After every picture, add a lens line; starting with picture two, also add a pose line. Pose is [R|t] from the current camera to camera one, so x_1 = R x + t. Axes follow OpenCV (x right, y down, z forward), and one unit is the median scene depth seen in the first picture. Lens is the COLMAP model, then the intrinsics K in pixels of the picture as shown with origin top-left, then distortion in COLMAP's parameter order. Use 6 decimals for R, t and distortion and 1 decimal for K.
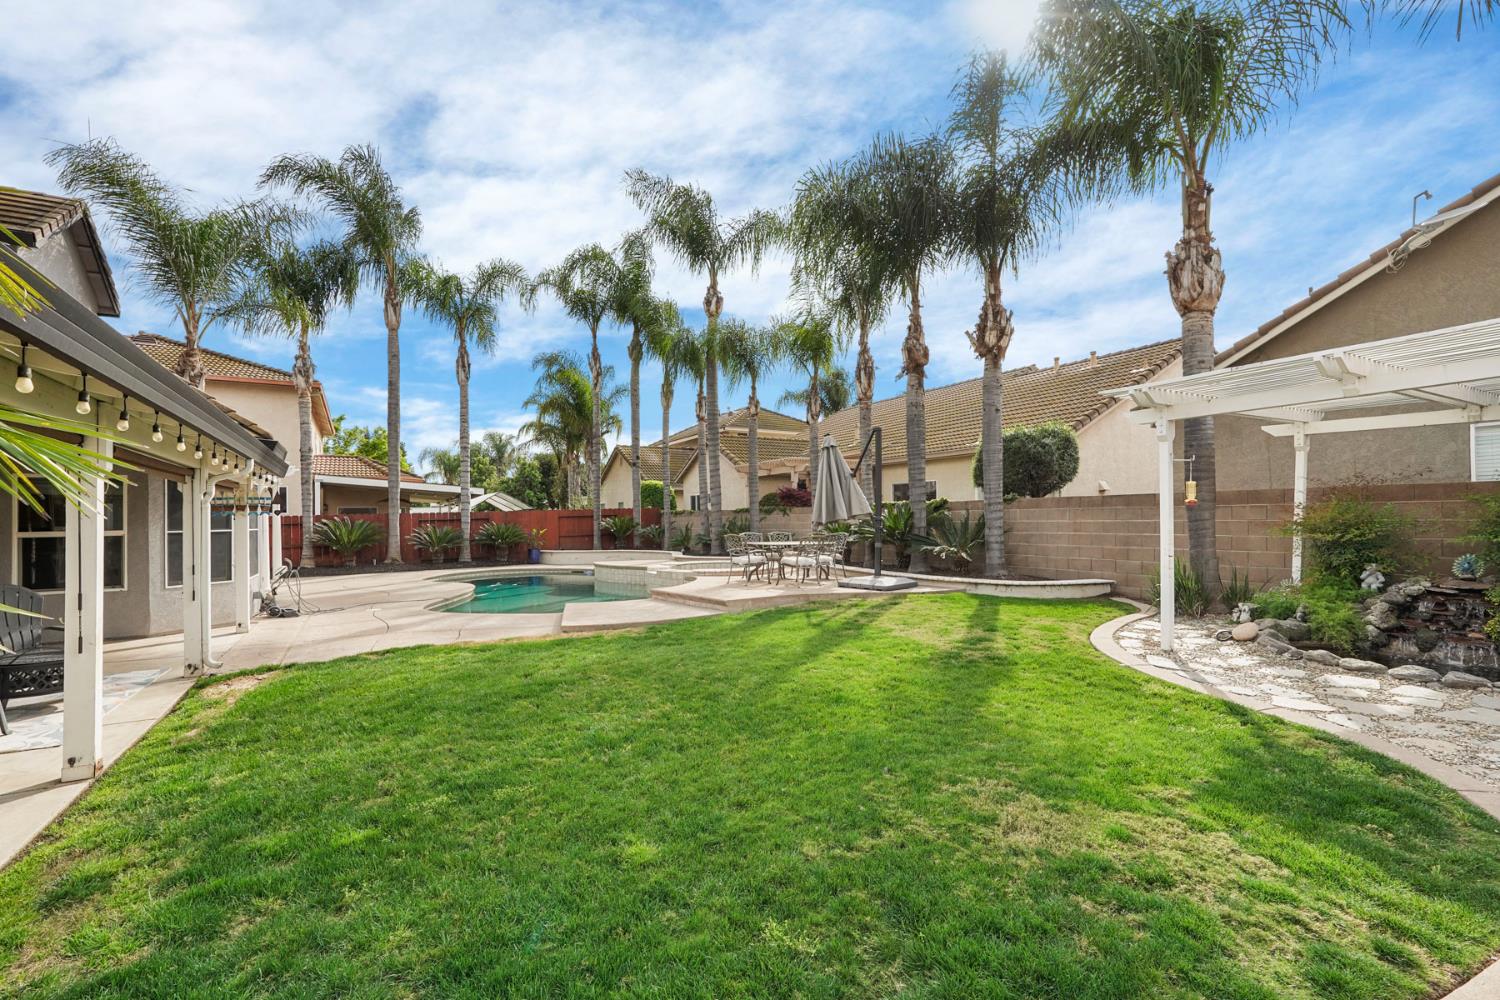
lens RADIAL K [[676.5, 0, 750.0], [0, 676.5, 500.0], [0, 0, 1]] dist [-0.004212, 0.006162]
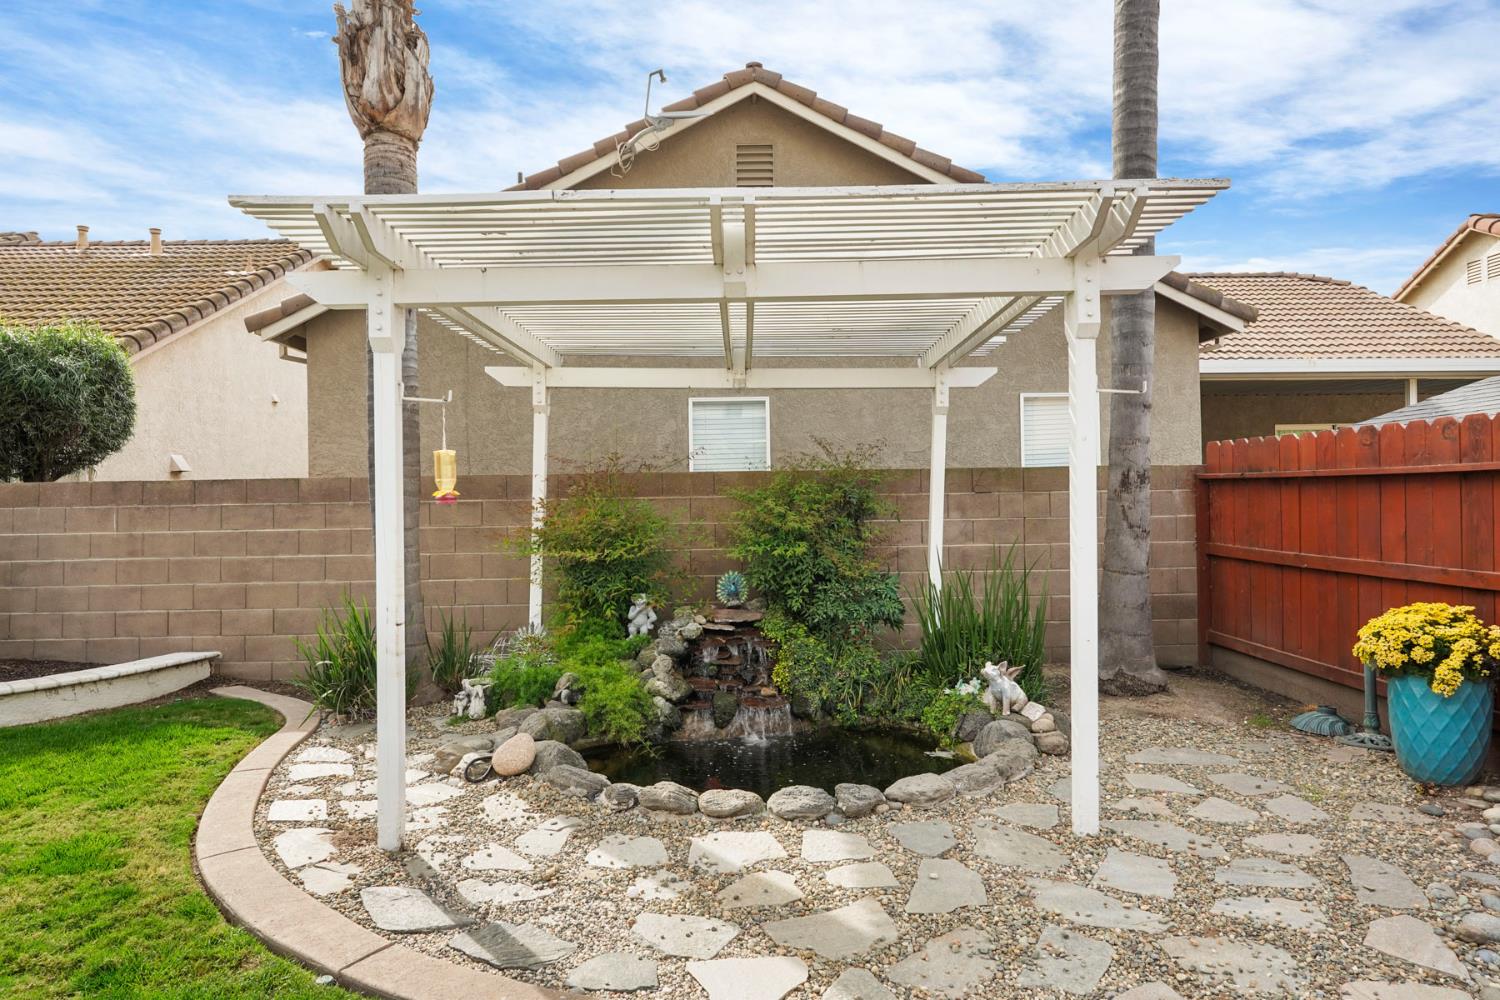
lens RADIAL K [[920.5, 0, 754.0], [0, 920.5, 506.6], [0, 0, 1]] dist [-0.000506, 0.000630]
pose [[0.488267, -0.002610, 0.872690, 0.183683], [-0.013286, 0.999857, 0.010424, 0.000329], [-0.872593, -0.016685, 0.488163, 0.425549]]
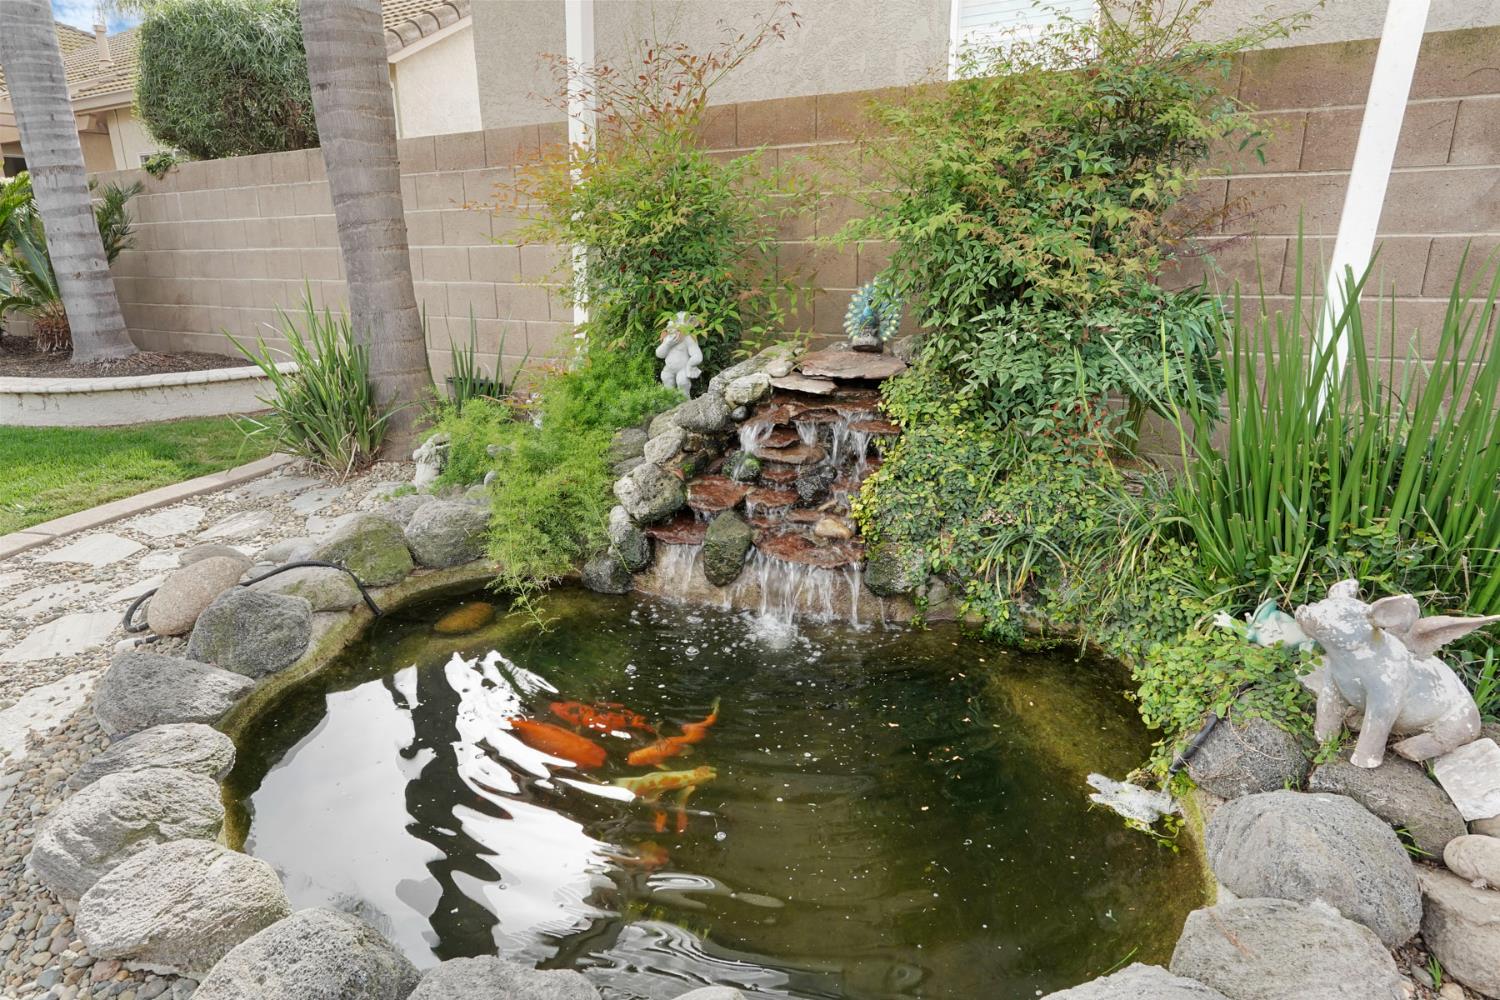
lens RADIAL K [[876.5, 0, 750.0], [0, 876.5, 500.0], [0, 0, 1]] dist [-0.007037, -0.001168]
pose [[0.872292, -0.140801, 0.468276, 0.638965], [-0.009117, 0.952797, 0.303471, 0.042520], [-0.488901, -0.268984, 0.829833, 0.509012]]
